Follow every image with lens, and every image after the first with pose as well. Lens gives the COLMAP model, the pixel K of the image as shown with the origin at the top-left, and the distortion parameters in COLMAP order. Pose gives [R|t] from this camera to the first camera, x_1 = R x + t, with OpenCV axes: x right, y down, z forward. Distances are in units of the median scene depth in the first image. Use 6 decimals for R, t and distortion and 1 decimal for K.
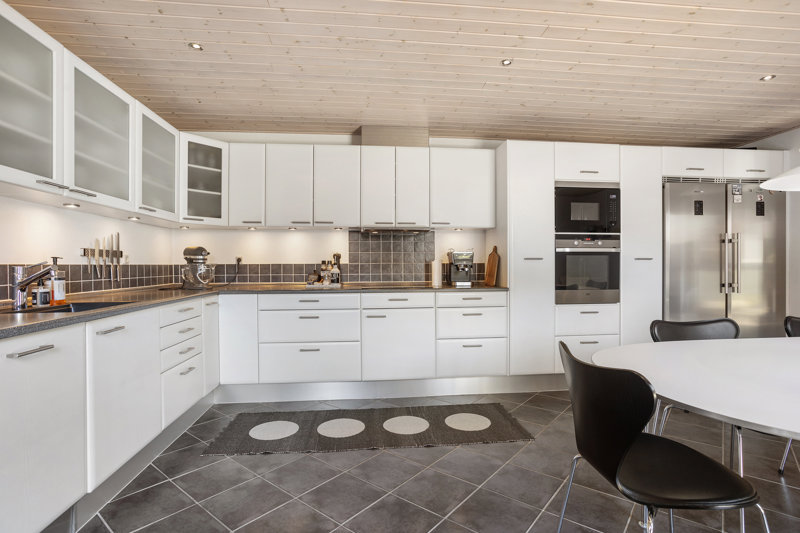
lens RADIAL K [[408.0, 0, 400.0], [0, 408.0, 265.9], [0, 0, 1]] dist [-0.007176, 0.001103]
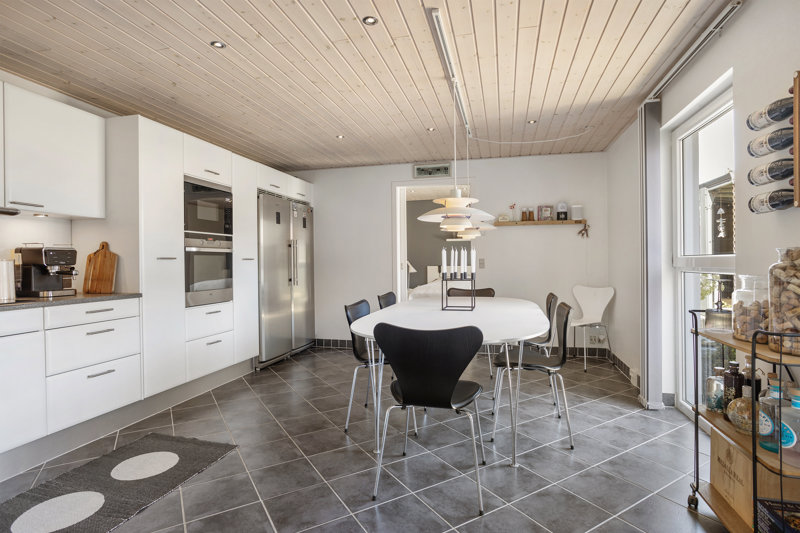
lens RADIAL K [[427.0, 0, 398.9], [0, 427.0, 262.2], [0, 0, 1]] dist [-0.003939, -0.000387]
pose [[0.342971, -0.002681, 0.939342, -0.361701], [0.013953, 0.999900, -0.002240, -0.000218], [-0.939242, 0.013875, 0.342975, 0.209970]]
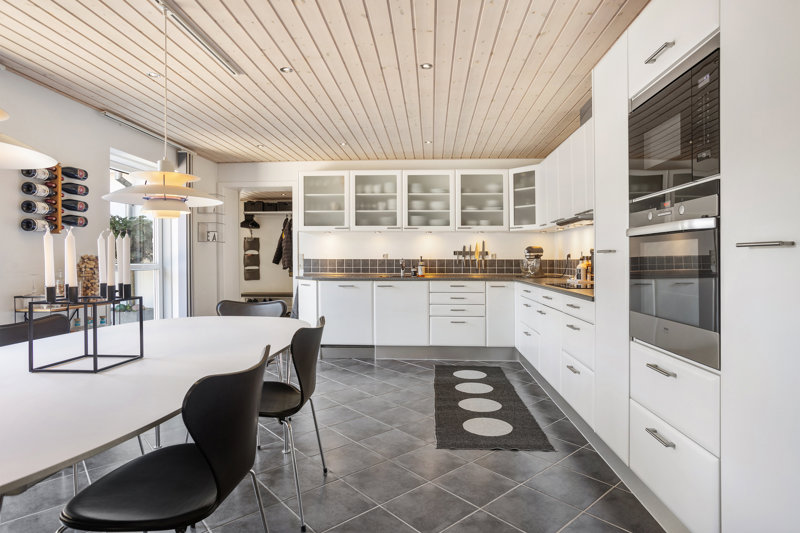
lens RADIAL K [[427.0, 0, 403.7], [0, 427.0, 273.0], [0, 0, 1]] dist [-0.003939, -0.000387]
pose [[-0.151564, 0.032687, -0.987907, 0.959232], [-0.006001, 0.999404, 0.033988, -0.004574], [0.988429, 0.011080, -0.151278, 0.790211]]
